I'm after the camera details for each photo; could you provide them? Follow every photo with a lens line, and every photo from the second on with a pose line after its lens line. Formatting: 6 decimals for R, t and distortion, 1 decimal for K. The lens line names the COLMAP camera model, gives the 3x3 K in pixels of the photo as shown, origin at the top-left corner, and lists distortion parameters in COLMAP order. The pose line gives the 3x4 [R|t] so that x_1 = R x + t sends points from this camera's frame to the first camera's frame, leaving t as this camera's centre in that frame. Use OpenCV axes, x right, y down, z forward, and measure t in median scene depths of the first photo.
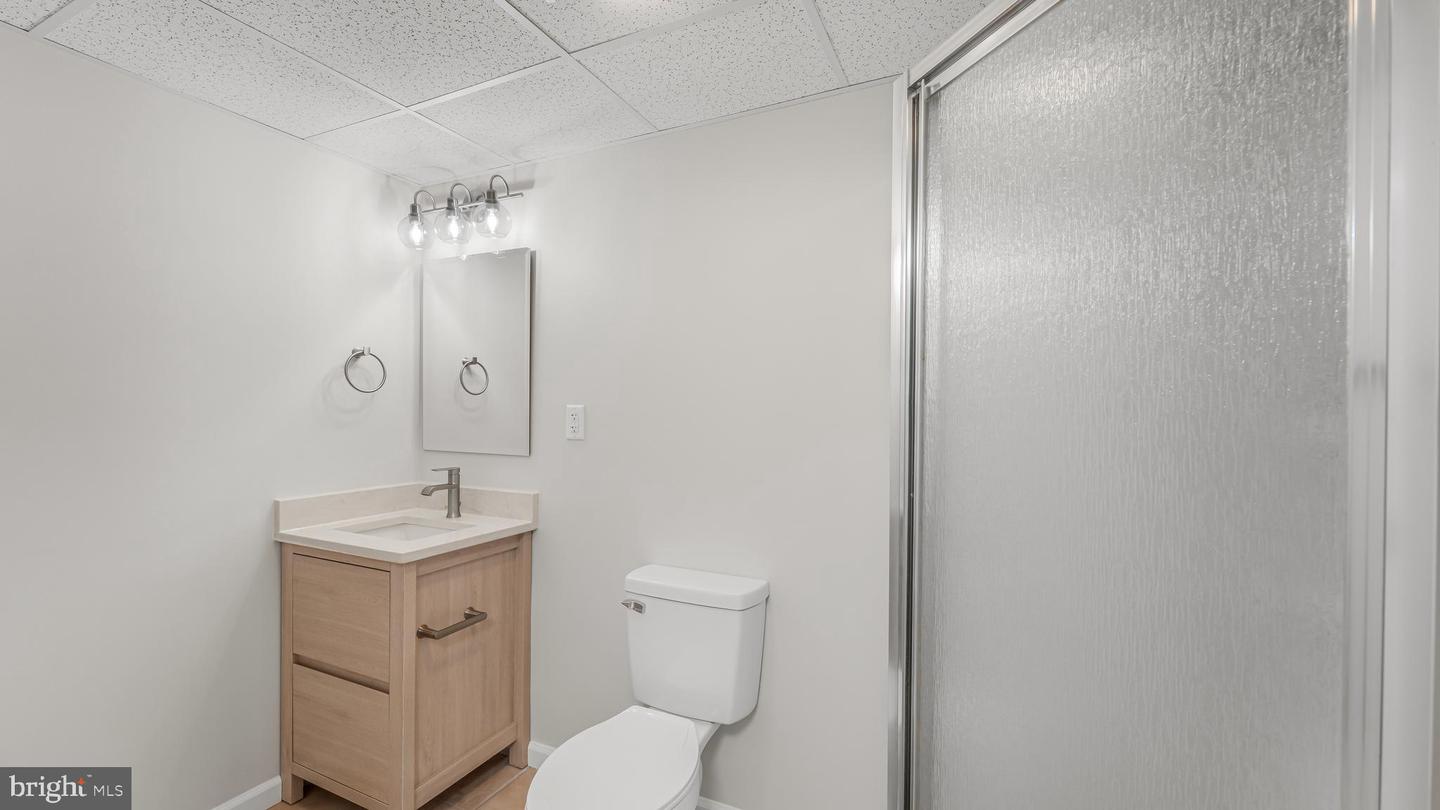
lens RADIAL K [[585.7, 0, 719.9], [0, 585.7, 414.4], [0, 0, 1]] dist [0.000804, -0.000831]
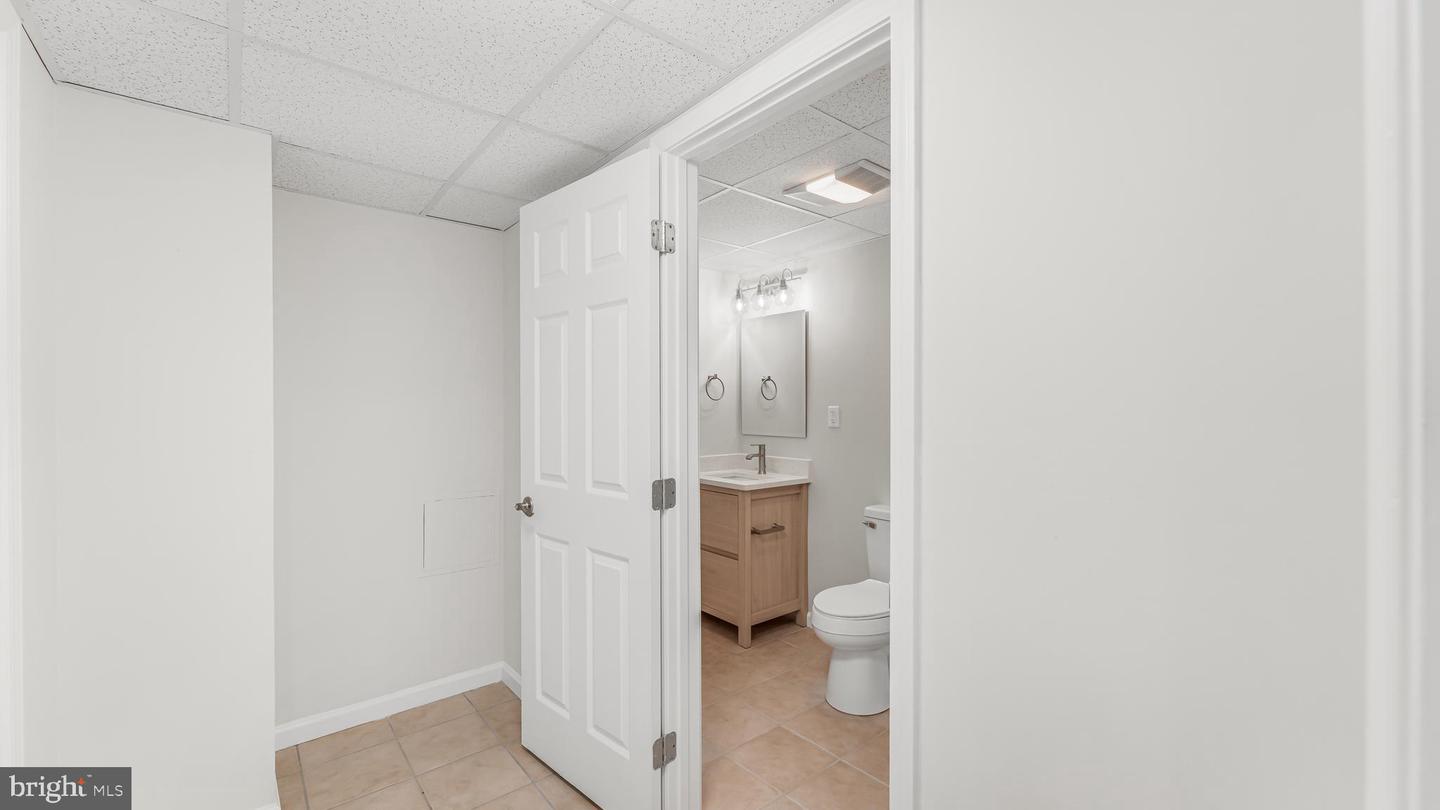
lens RADIAL K [[585.7, 0, 723.6], [0, 585.7, 406.0], [0, 0, 1]] dist [0.000804, -0.000831]
pose [[0.914126, -0.011349, -0.405272, 0.129939], [0.005990, 0.999877, -0.014488, 0.005840], [0.405387, 0.010816, 0.914081, -0.597581]]
